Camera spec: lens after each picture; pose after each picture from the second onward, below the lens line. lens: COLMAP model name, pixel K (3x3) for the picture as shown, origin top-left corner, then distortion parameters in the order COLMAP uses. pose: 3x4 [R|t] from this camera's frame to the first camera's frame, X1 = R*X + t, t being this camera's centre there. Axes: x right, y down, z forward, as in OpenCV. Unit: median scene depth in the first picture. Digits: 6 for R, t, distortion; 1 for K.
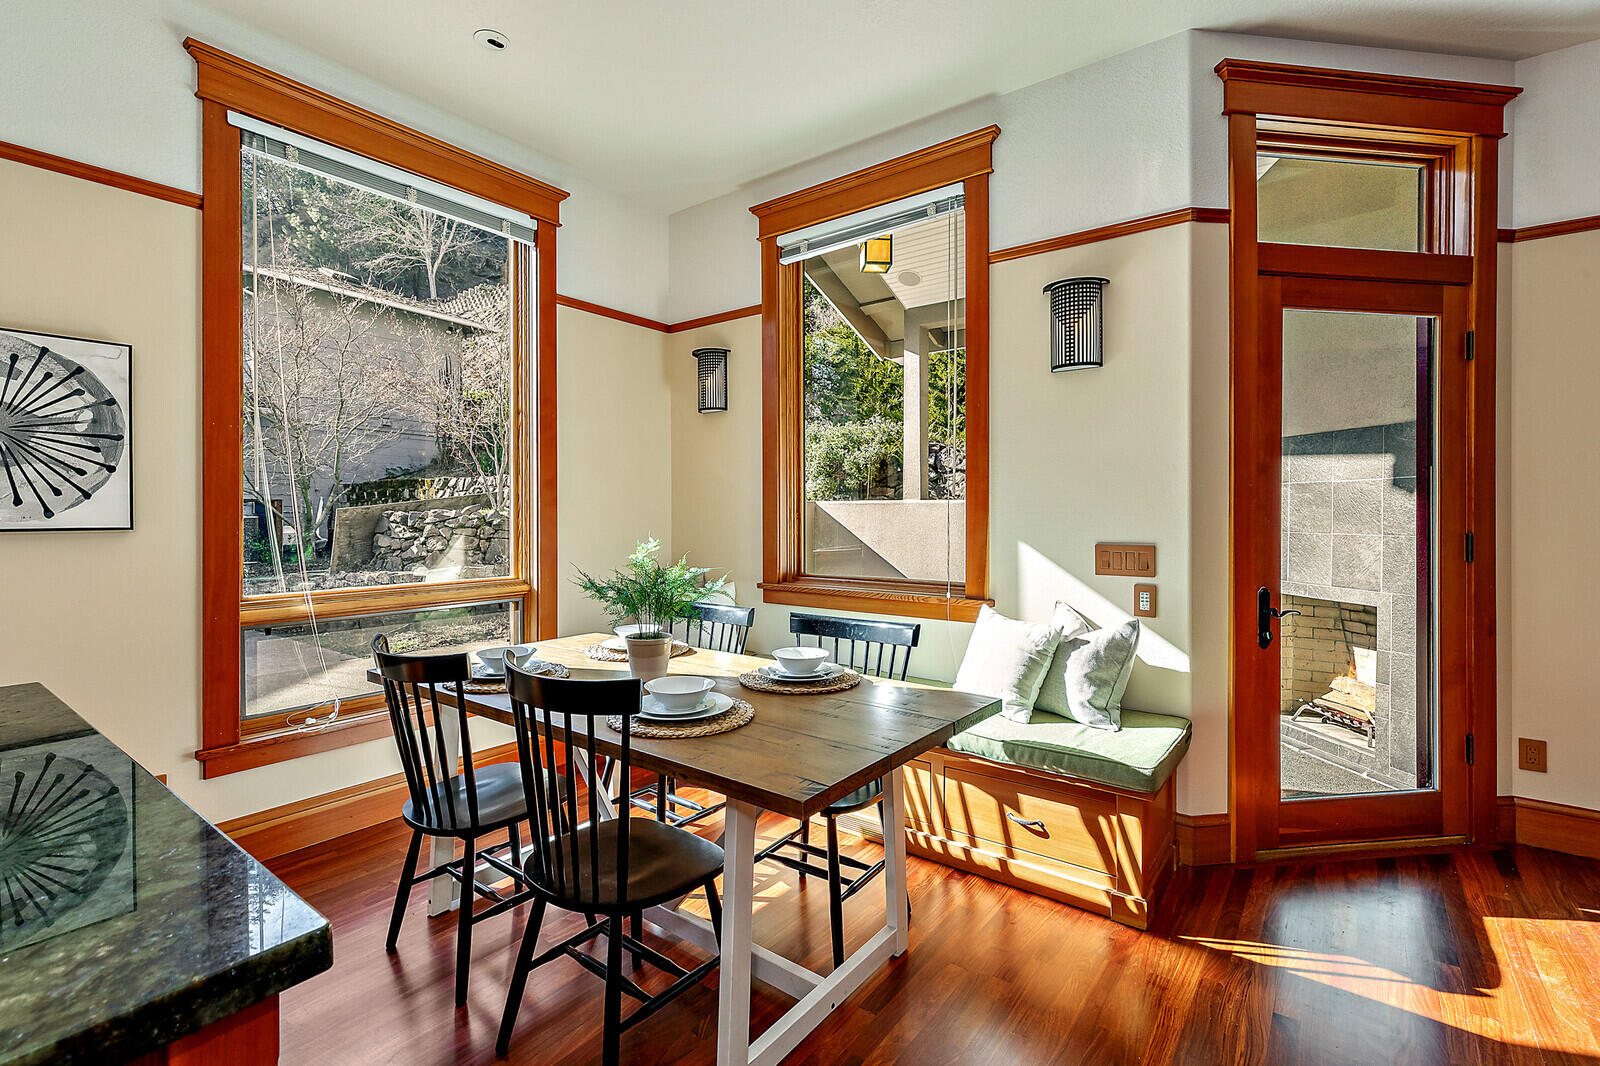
lens RADIAL K [[727.7, 0, 803.9], [0, 727.7, 515.5], [0, 0, 1]] dist [0.004754, -0.000525]
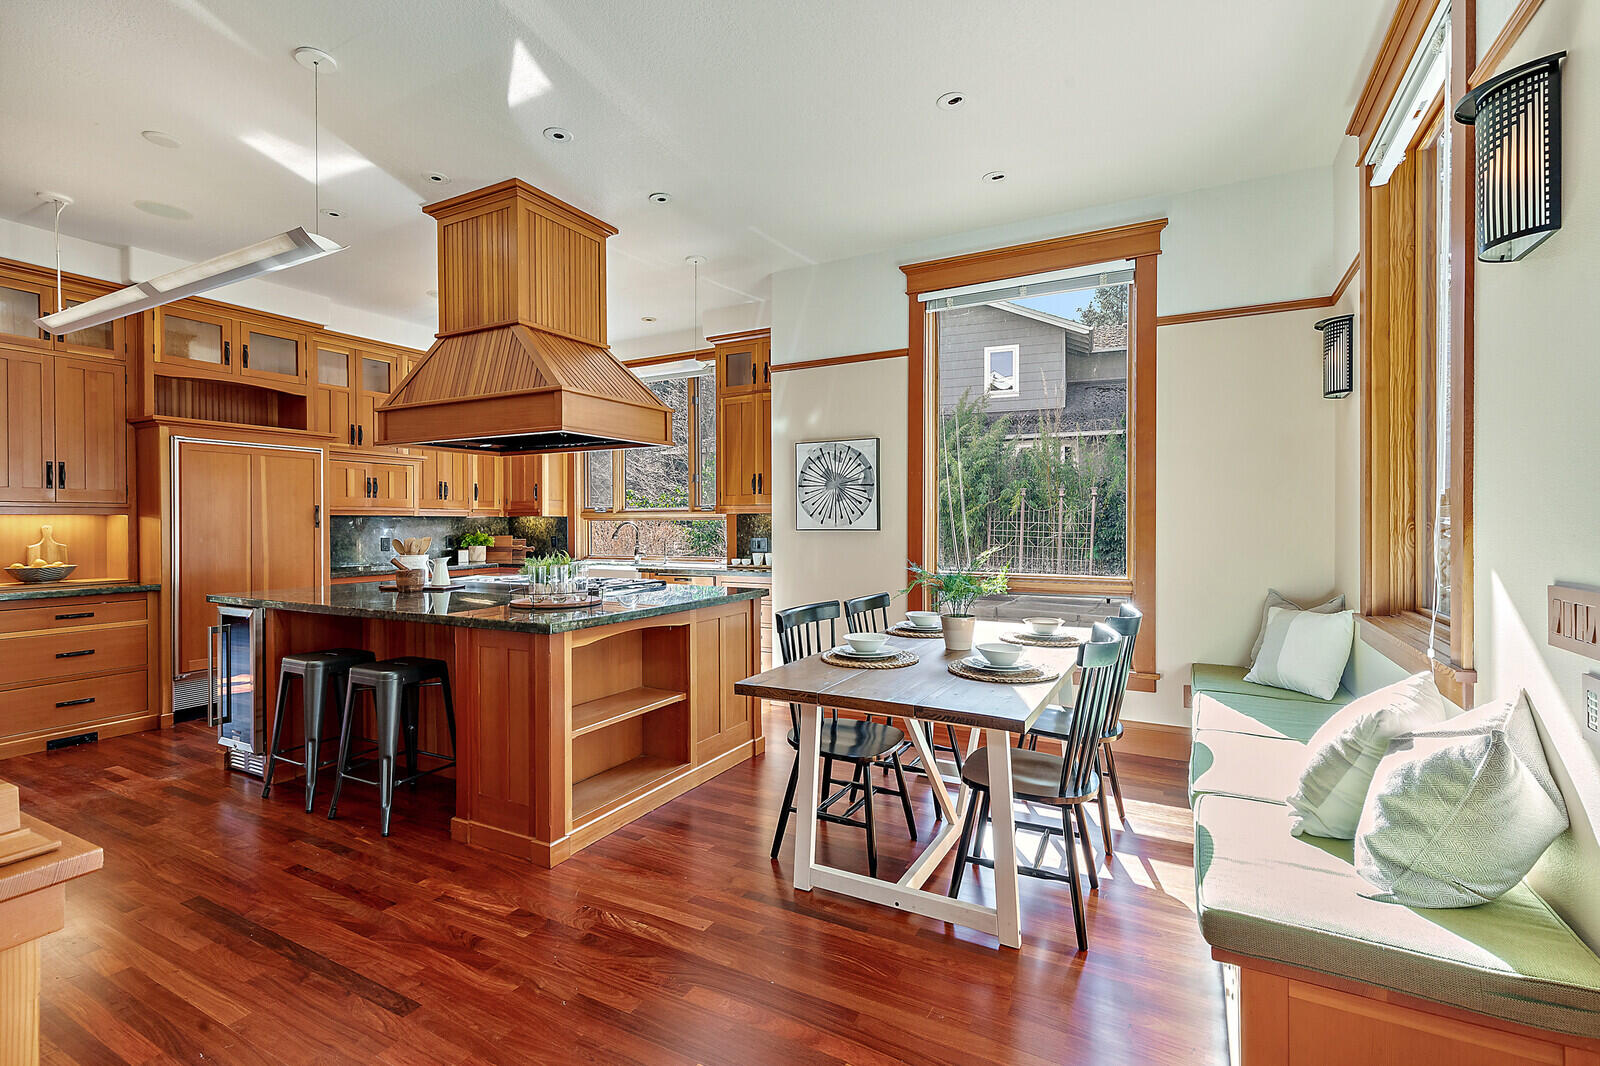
lens RADIAL K [[727.7, 0, 803.9], [0, 727.7, 515.5], [0, 0, 1]] dist [0.004754, -0.000525]
pose [[0.158191, -0.008627, -0.987371, 1.003382], [0.001947, 0.999963, -0.008425, -0.005388], [0.987407, -0.000589, 0.158201, 0.496618]]
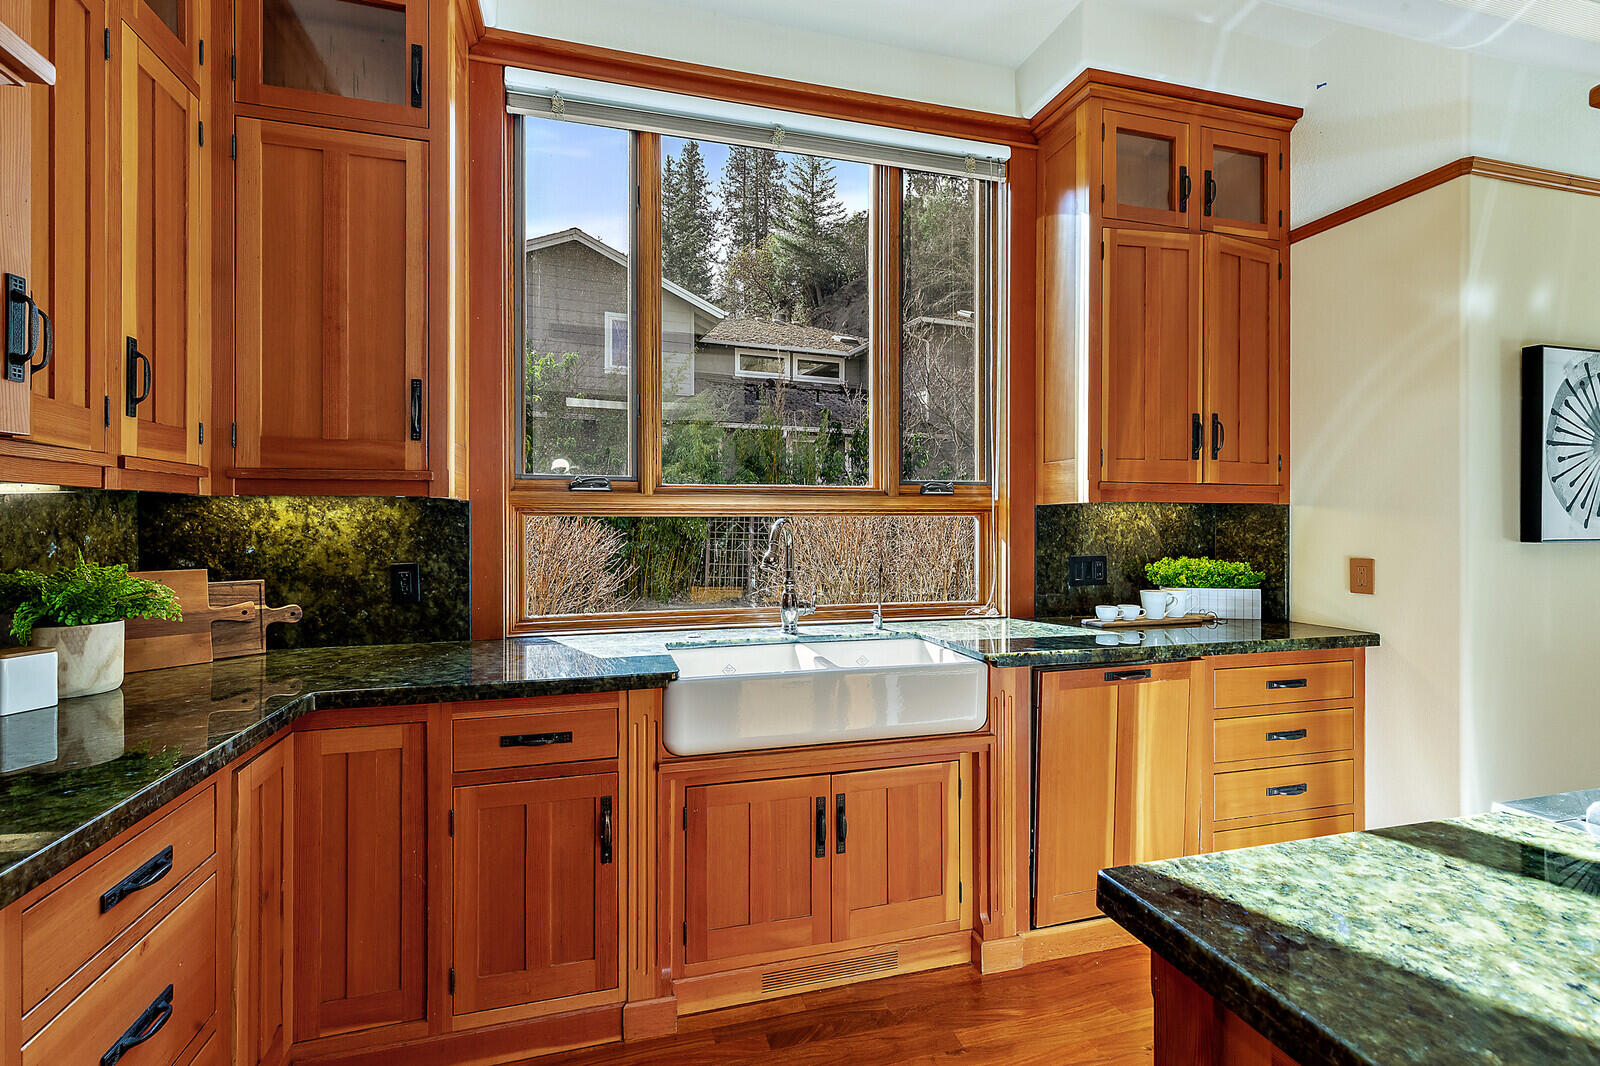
lens RADIAL K [[727.7, 0, 803.9], [0, 727.7, 515.5], [0, 0, 1]] dist [0.004754, -0.000525]
pose [[0.796310, -0.002203, -0.604885, -1.264504], [-0.003467, 0.999960, -0.008206, -0.004224], [0.604879, 0.008632, 0.796271, -0.500957]]
